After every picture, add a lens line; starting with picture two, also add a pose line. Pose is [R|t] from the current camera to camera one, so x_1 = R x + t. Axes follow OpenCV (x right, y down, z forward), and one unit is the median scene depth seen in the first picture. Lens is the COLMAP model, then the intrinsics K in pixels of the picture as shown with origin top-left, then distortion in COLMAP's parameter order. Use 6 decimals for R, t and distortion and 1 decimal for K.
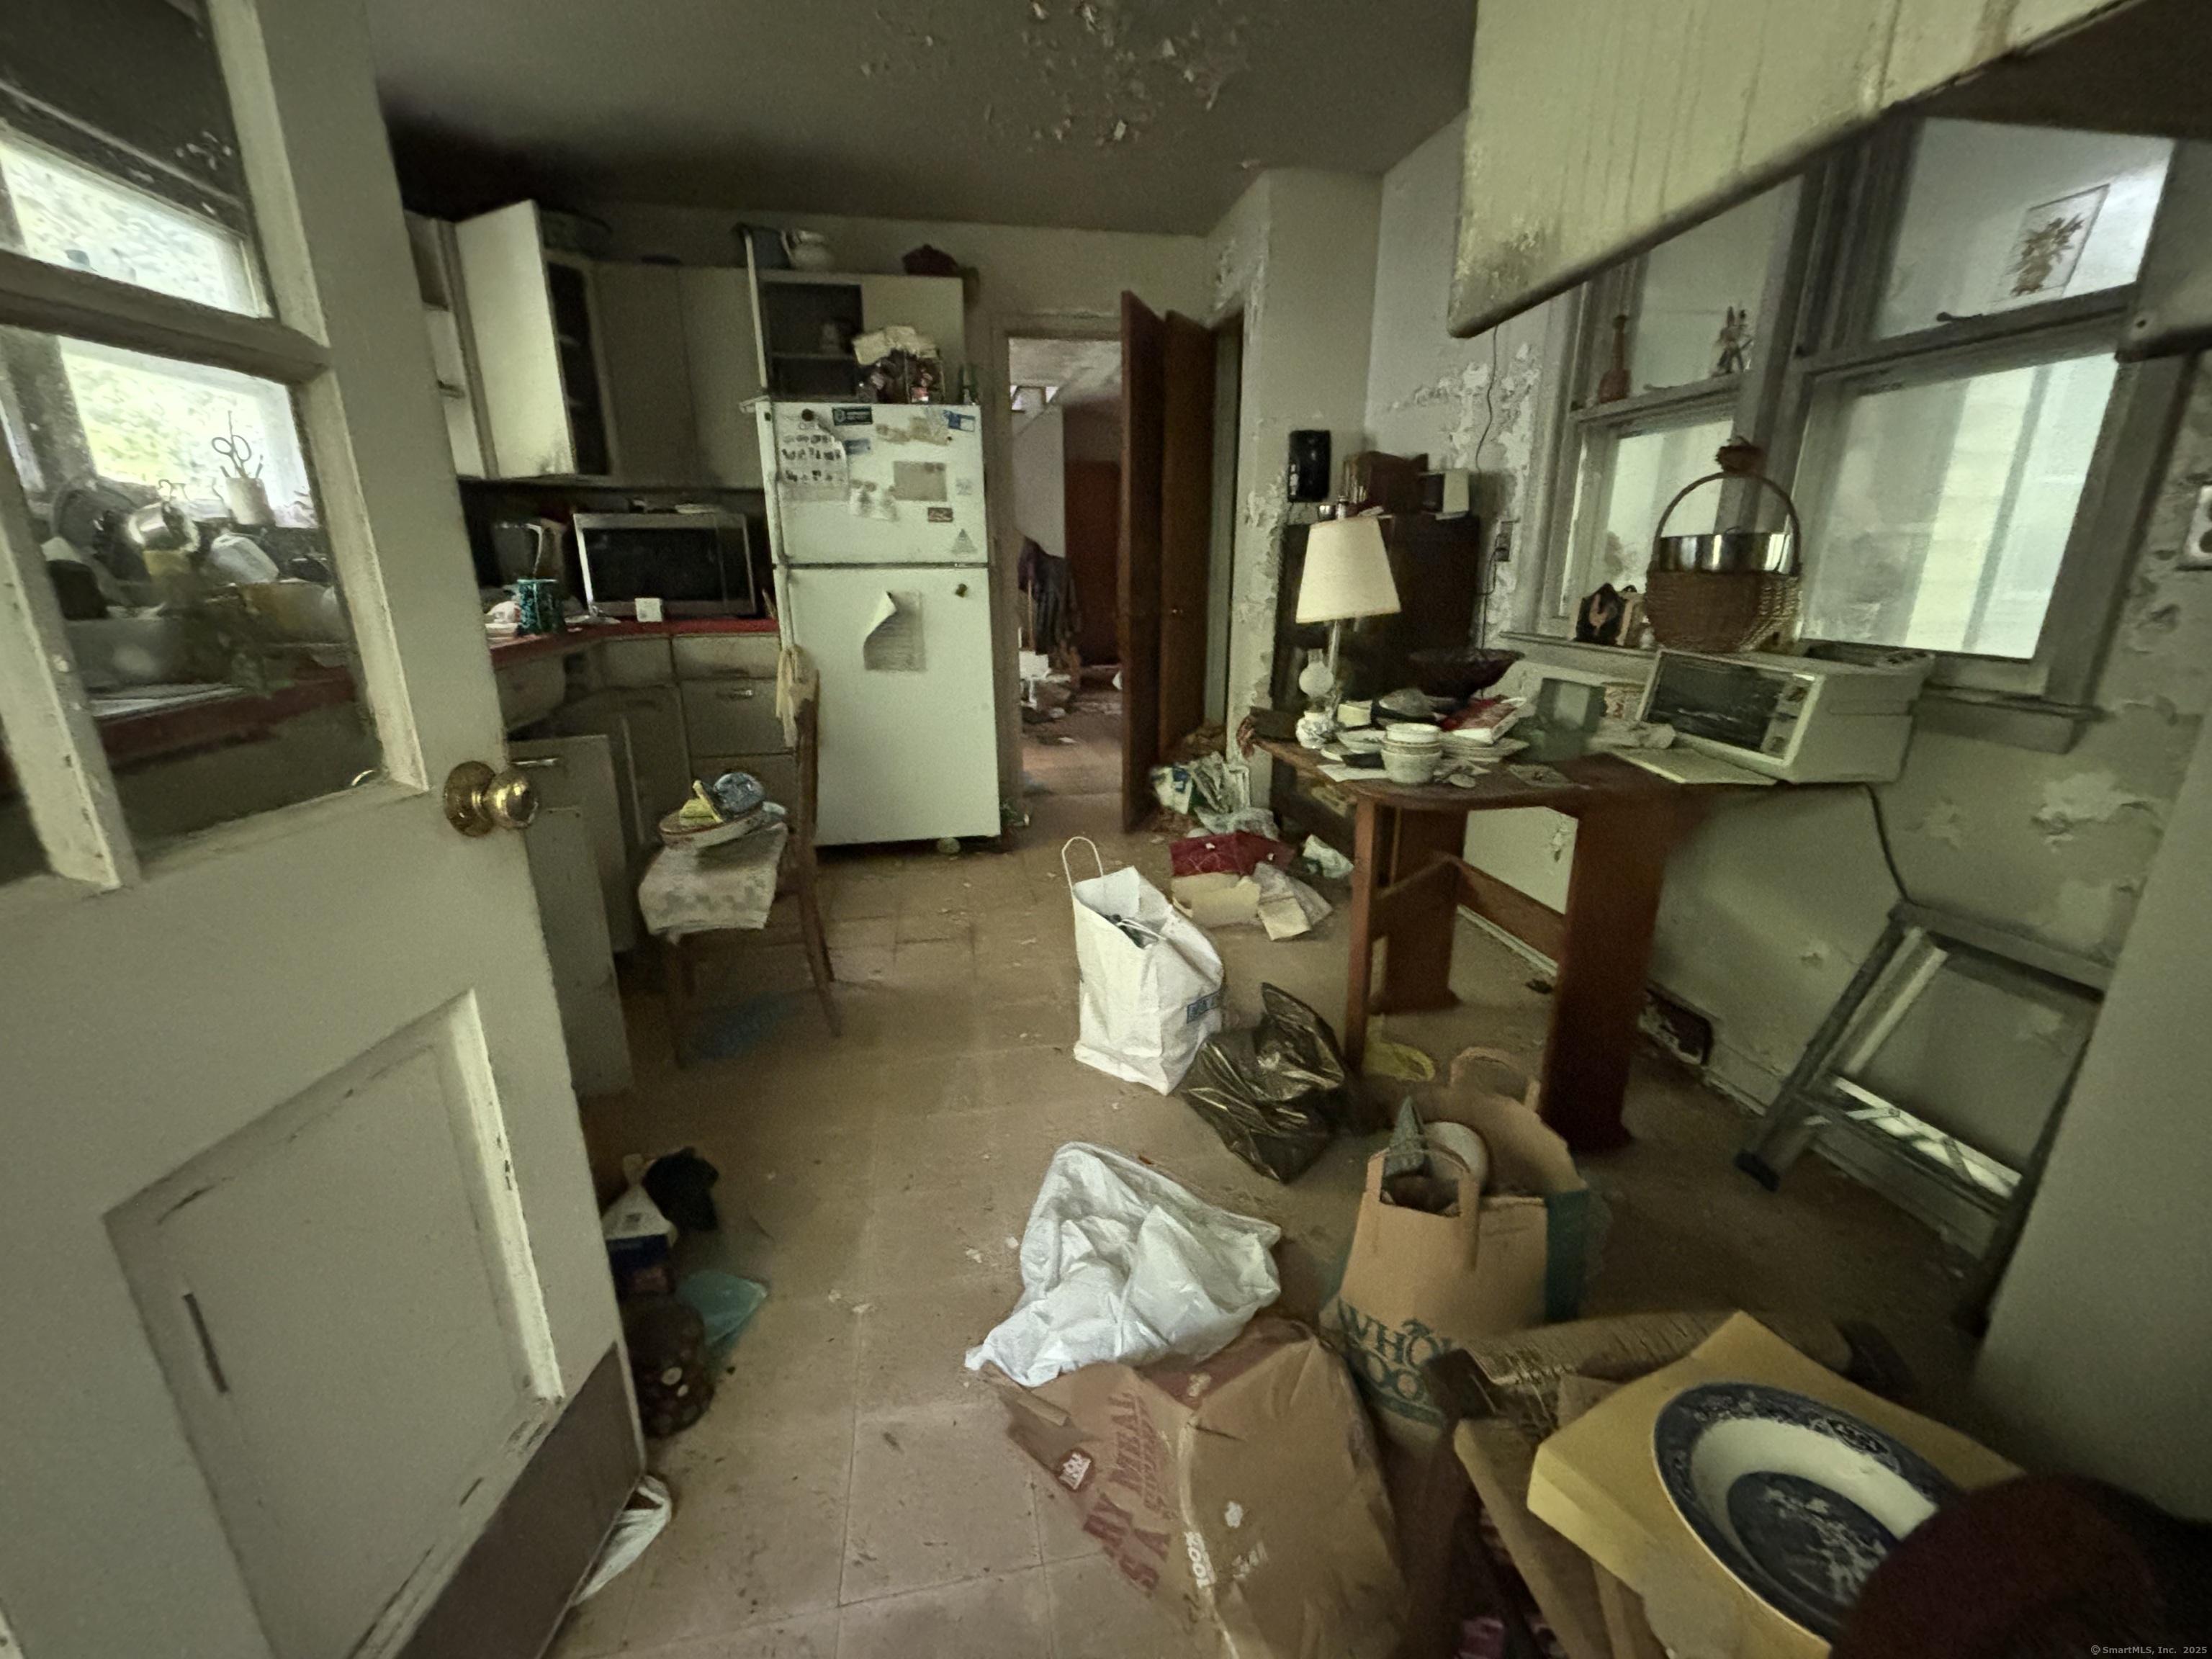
lens RADIAL K [[875.5, 0, 1108.2], [0, 875.5, 821.8], [0, 0, 1]] dist [-0.015079, 0.000413]
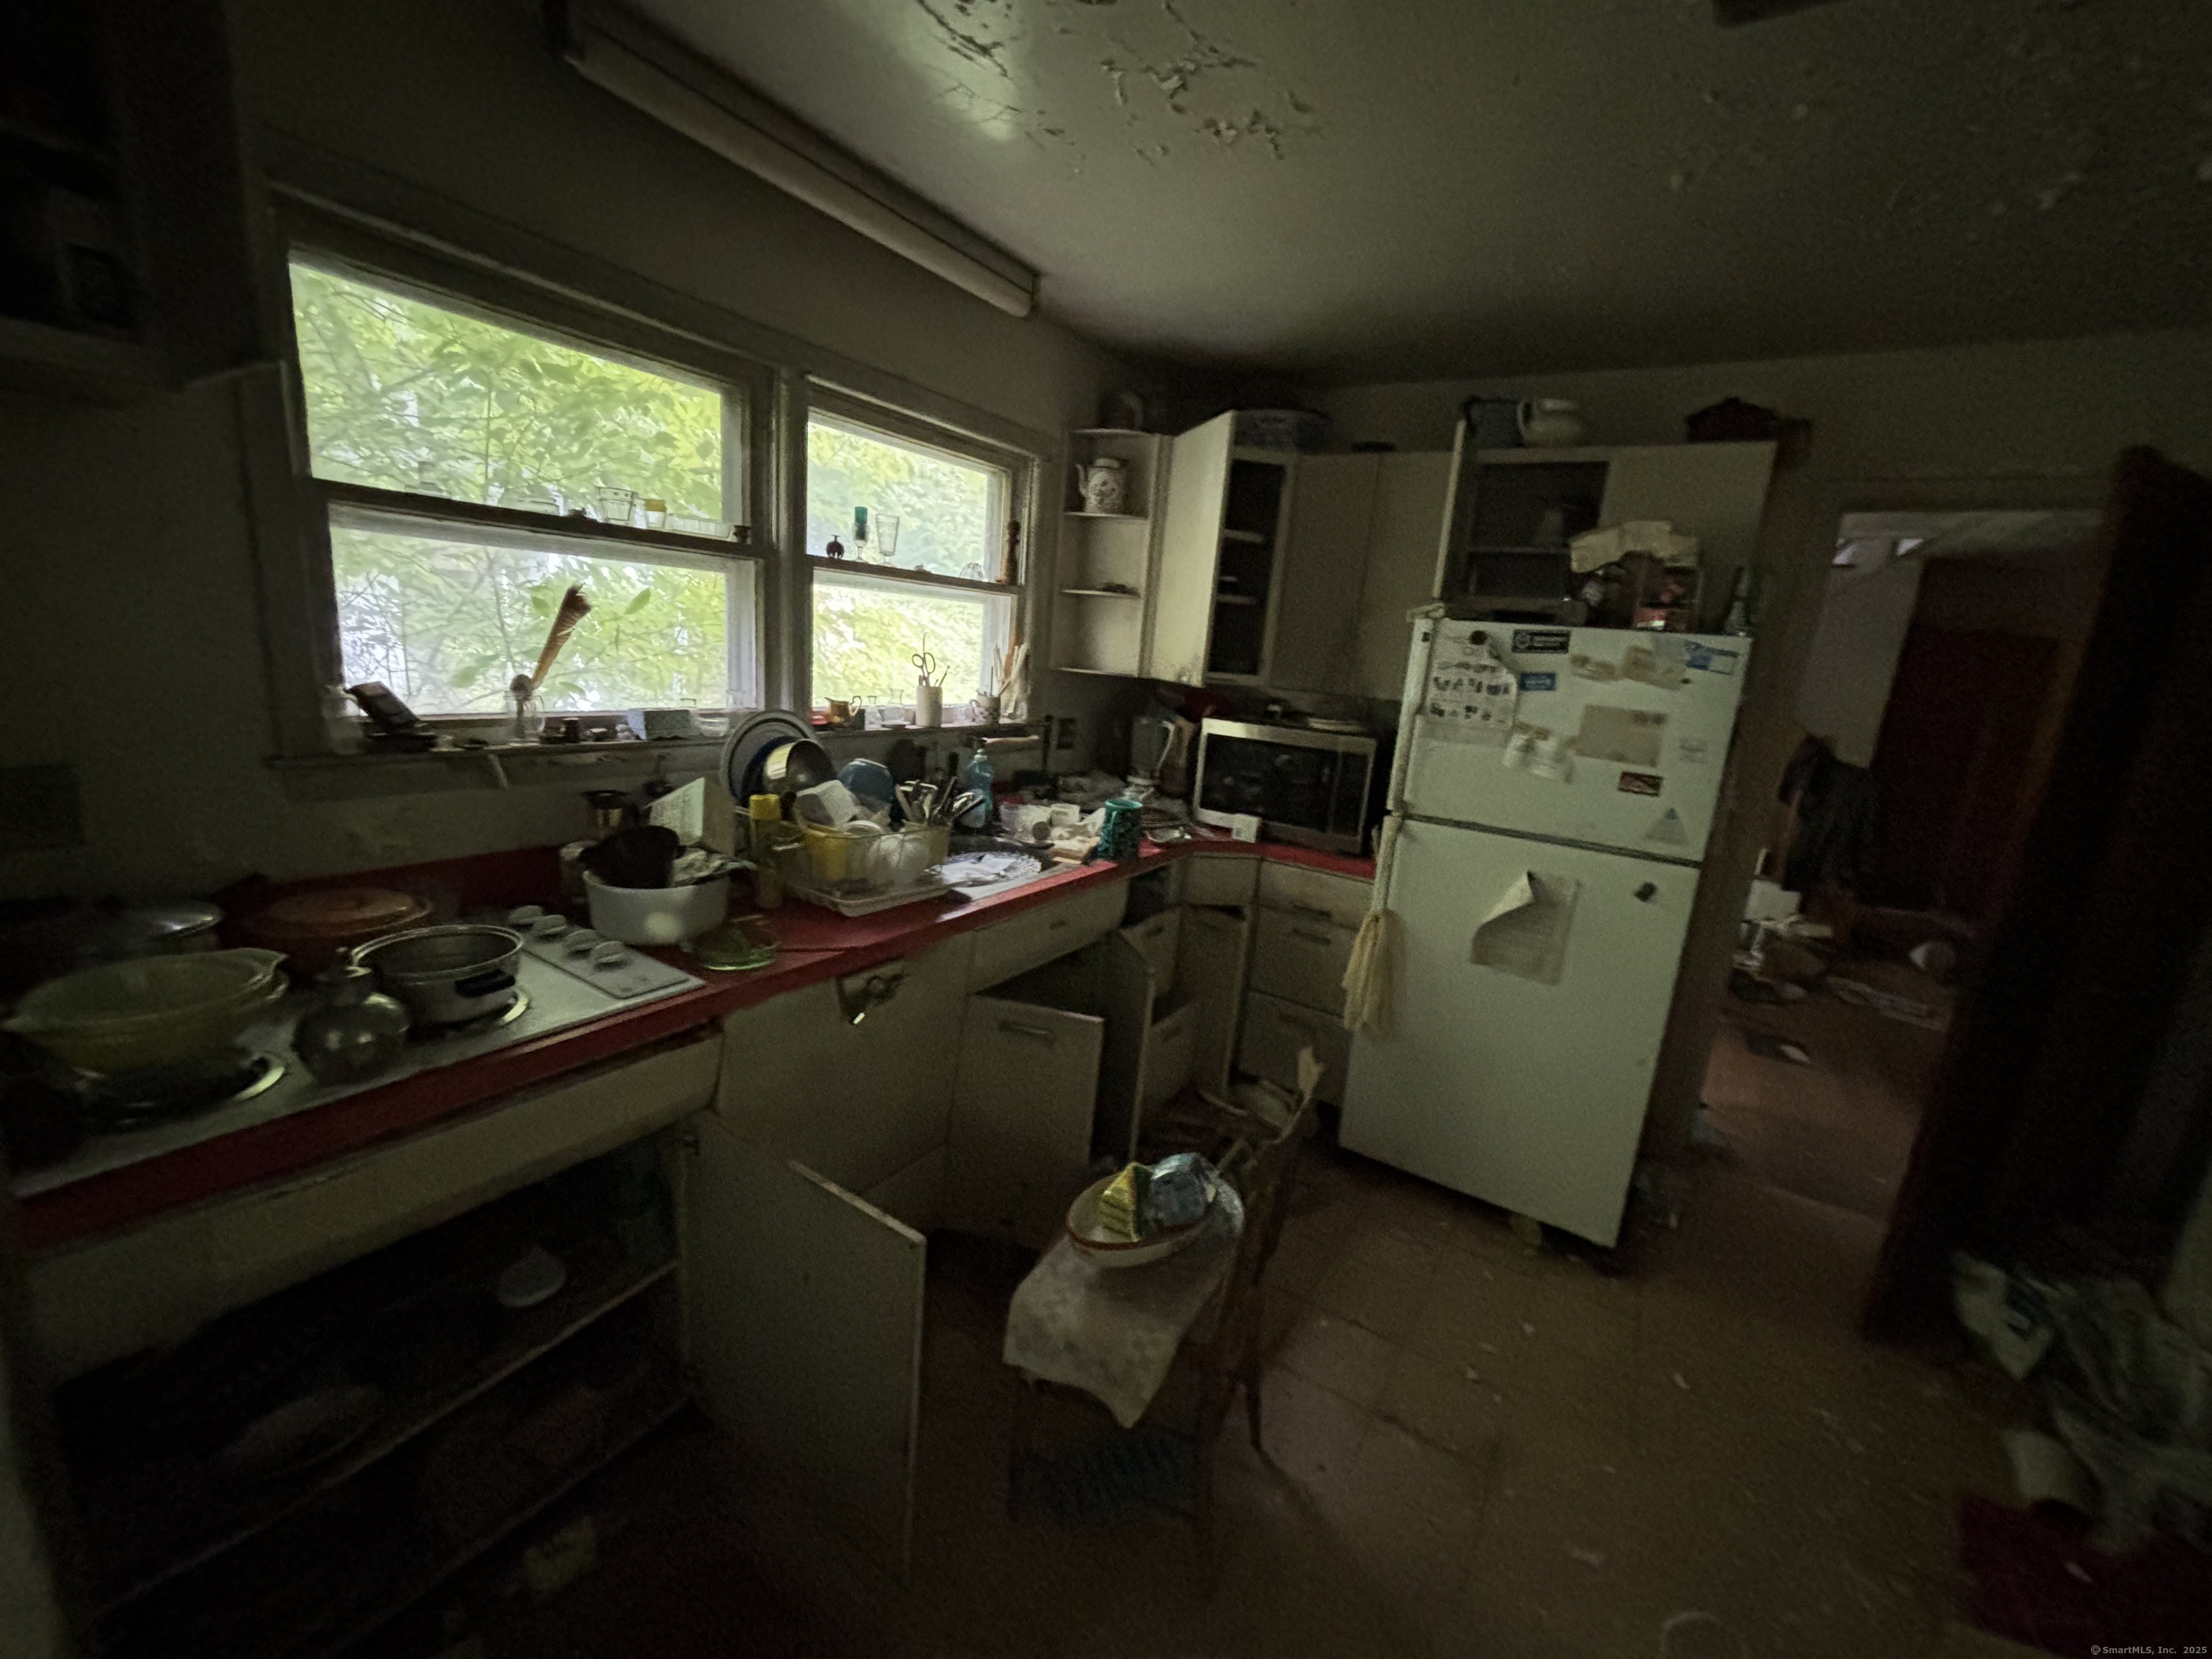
lens RADIAL K [[884.1, 0, 1106.0], [0, 884.1, 829.5], [0, 0, 1]] dist [0.000013, 0.000053]
pose [[0.720702, 0.209785, -0.660742, -0.028978], [-0.280781, 0.959771, -0.001535, -0.199525], [0.633839, 0.186630, 0.750612, 0.224906]]
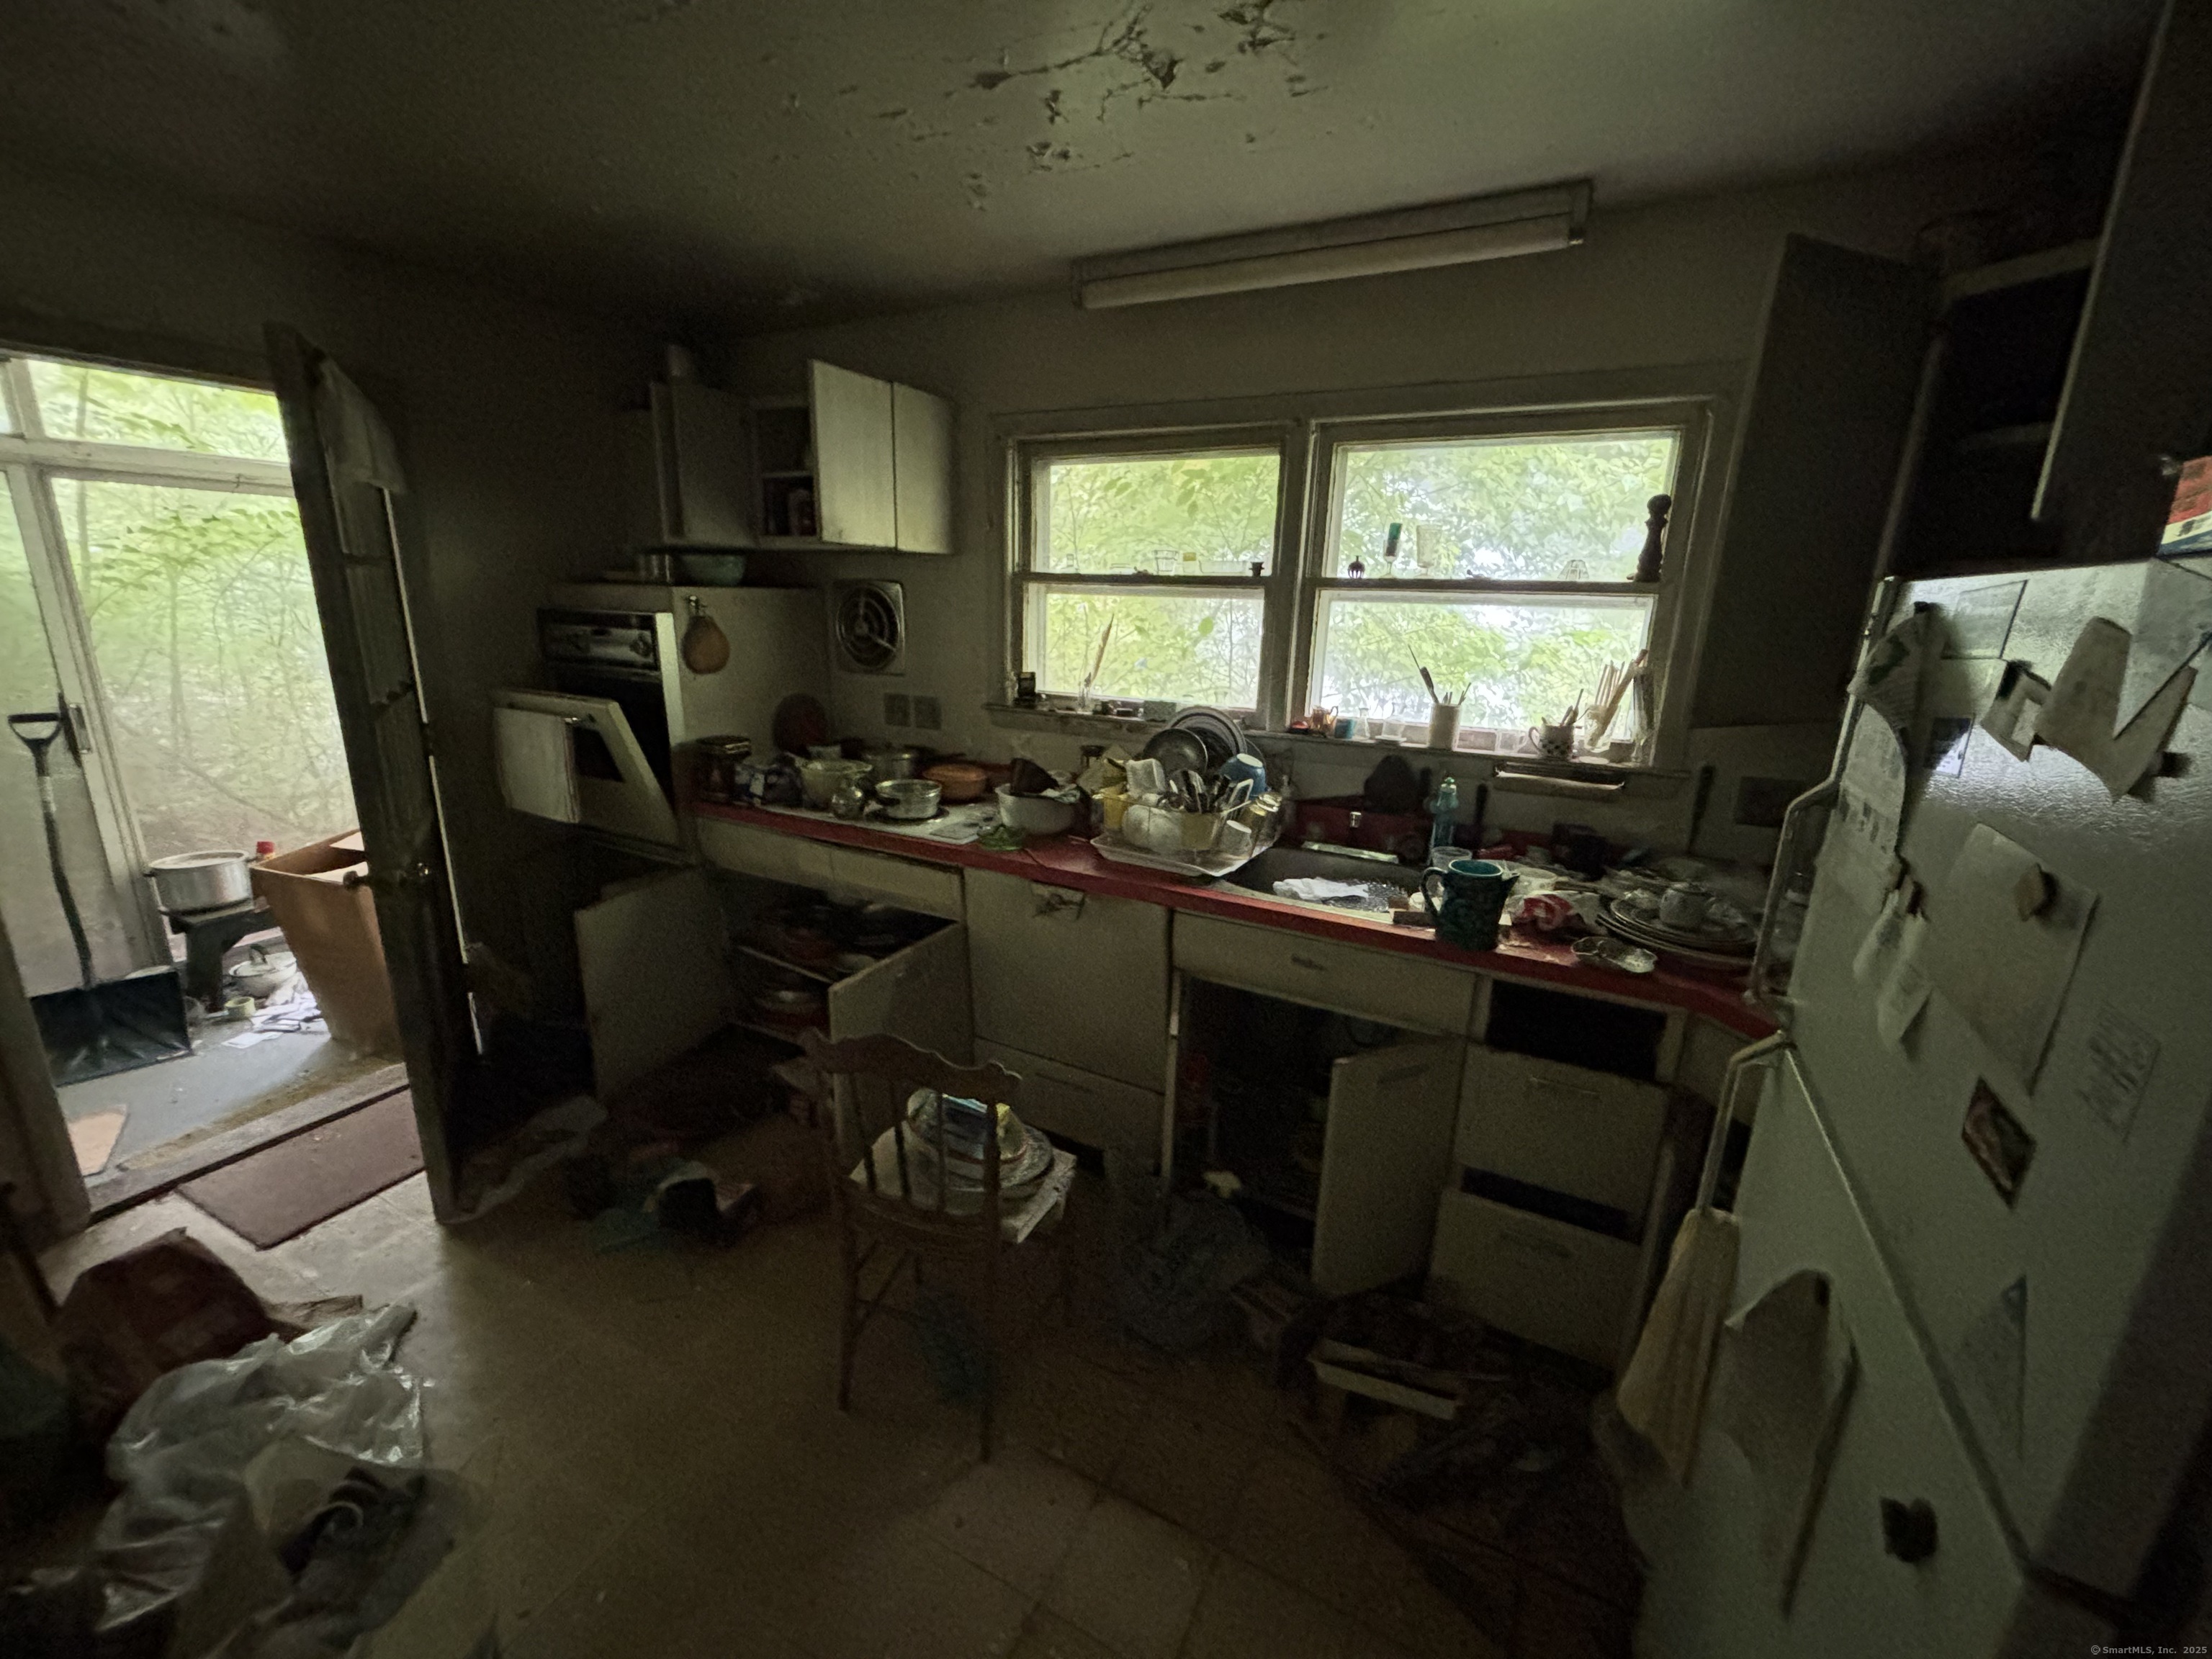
lens RADIAL K [[875.5, 0, 1108.2], [0, 875.5, 821.8], [0, 0, 1]] dist [-0.015079, 0.000413]
pose [[-0.614619, 0.183602, -0.767160, 0.036152], [-0.248219, 0.878117, 0.409021, -0.415919], [0.748753, 0.441816, -0.494133, 0.876565]]
